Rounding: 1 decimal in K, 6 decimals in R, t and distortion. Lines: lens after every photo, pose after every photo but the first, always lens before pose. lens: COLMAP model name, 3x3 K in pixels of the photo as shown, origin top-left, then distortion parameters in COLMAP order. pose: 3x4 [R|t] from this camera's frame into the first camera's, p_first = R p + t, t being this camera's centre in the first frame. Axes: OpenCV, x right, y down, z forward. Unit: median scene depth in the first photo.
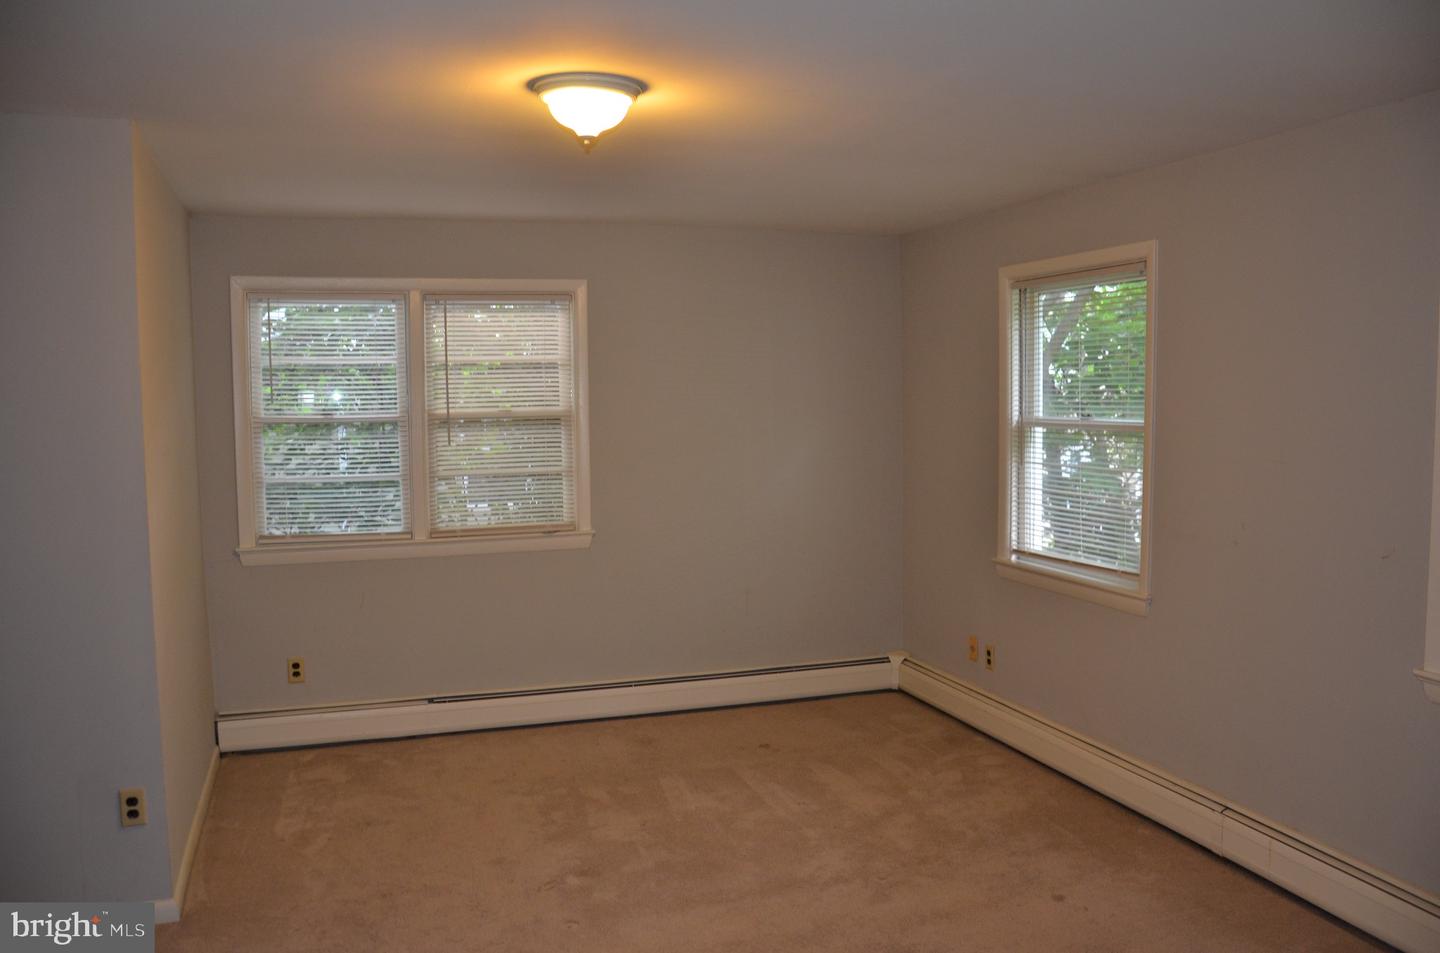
lens RADIAL K [[1150.2, 0, 720.0], [0, 1150.2, 476.5], [0, 0, 1]] dist [-0.156545, 0.134942]
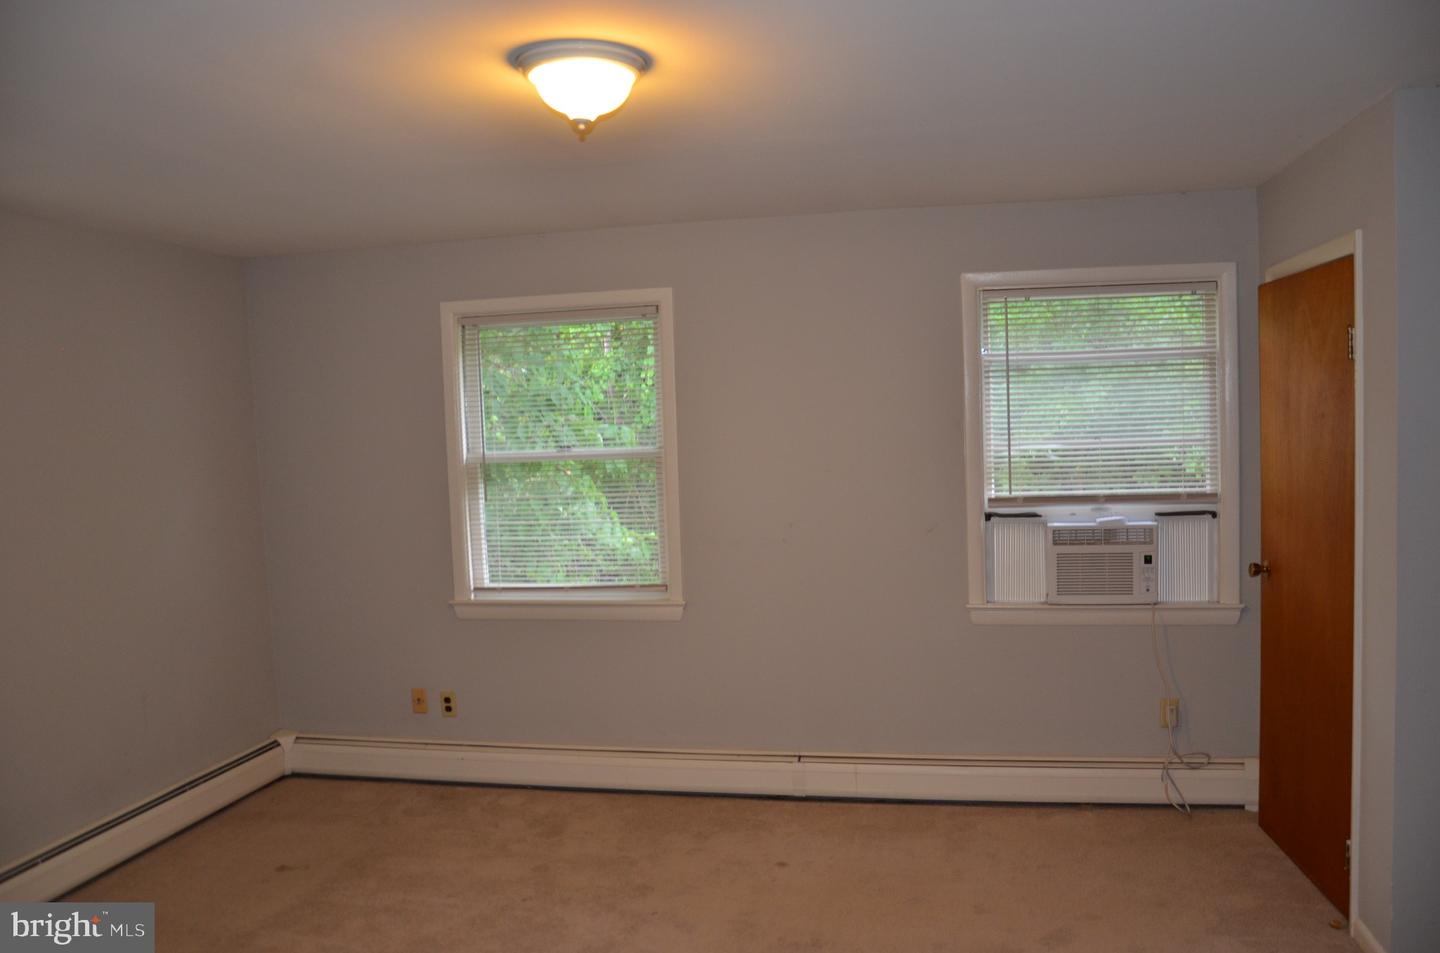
lens RADIAL K [[1150.2, 0, 720.0], [0, 1150.2, 476.5], [0, 0, 1]] dist [-0.156545, 0.134942]
pose [[0.517100, -0.064287, 0.853507, -0.486268], [0.101605, 0.994735, 0.013367, -0.024418], [-0.849873, 0.079809, 0.520910, 0.306730]]
